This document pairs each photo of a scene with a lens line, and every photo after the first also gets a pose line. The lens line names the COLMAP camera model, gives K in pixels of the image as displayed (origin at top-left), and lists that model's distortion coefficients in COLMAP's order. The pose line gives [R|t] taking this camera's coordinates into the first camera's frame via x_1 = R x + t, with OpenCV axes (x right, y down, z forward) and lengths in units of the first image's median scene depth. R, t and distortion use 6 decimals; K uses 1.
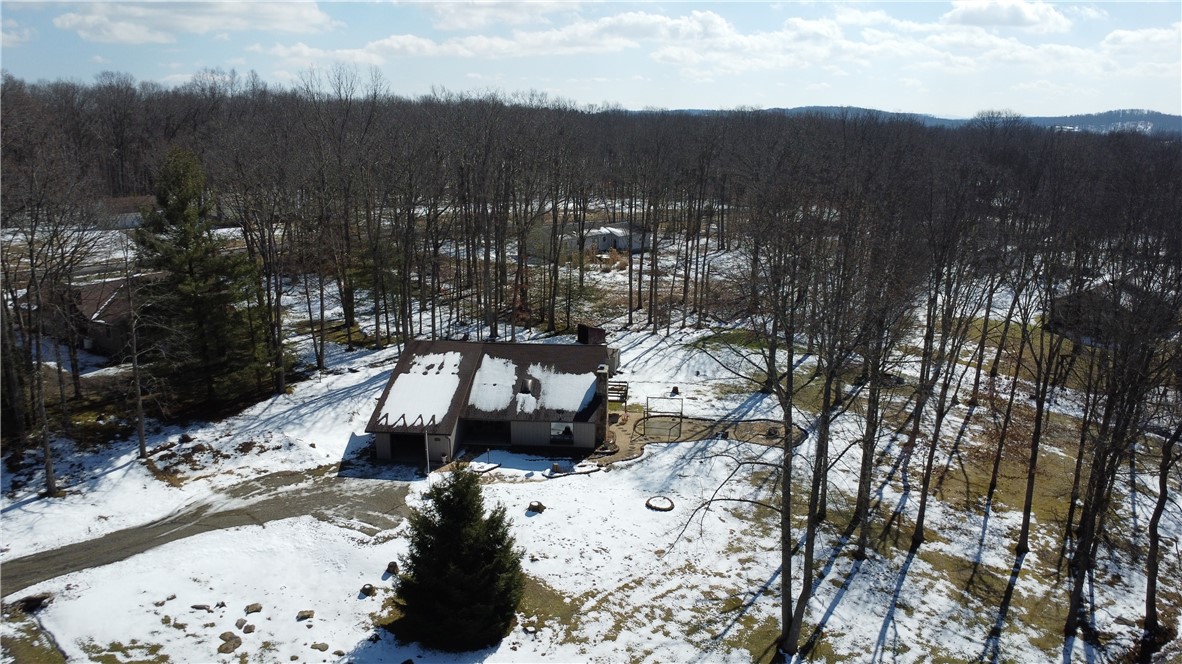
lens RADIAL K [[845.4, 0, 591.0], [0, 845.4, 332.0], [0, 0, 1]] dist [-0.031722, 0.000599]
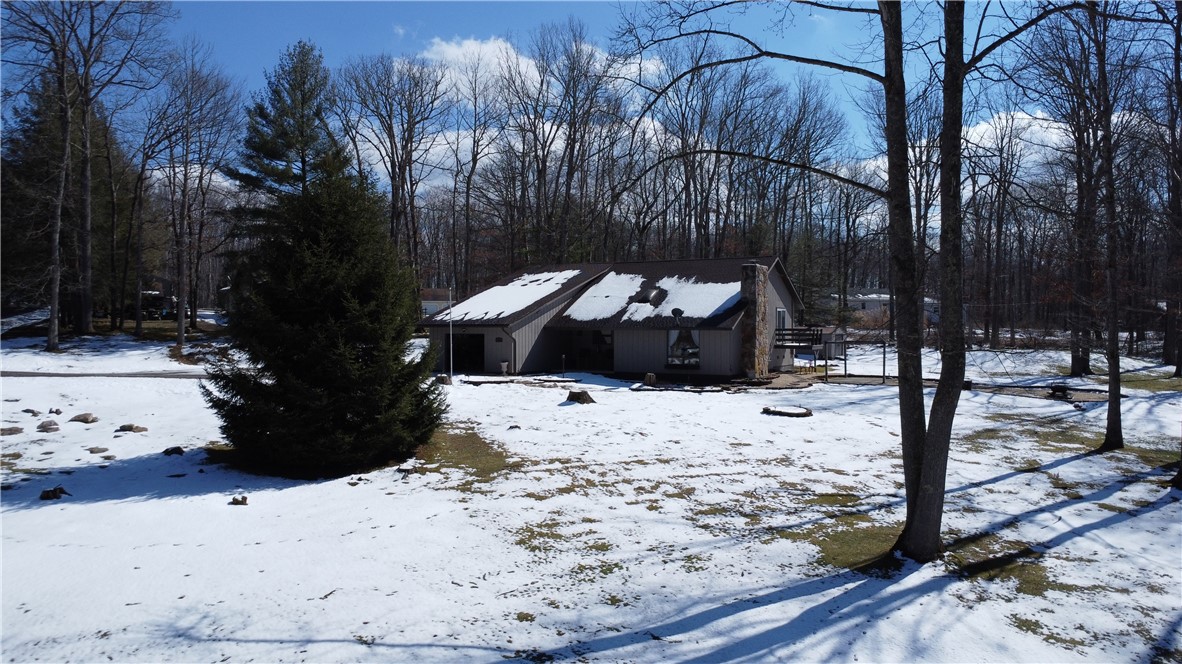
lens RADIAL K [[845.4, 0, 591.0], [0, 845.4, 332.0], [0, 0, 1]] dist [-0.031722, 0.000599]
pose [[0.908904, -0.003453, -0.416991, 0.175150], [-0.094872, 0.972031, -0.214839, 0.252024], [0.406070, 0.234829, 0.883155, 0.380338]]
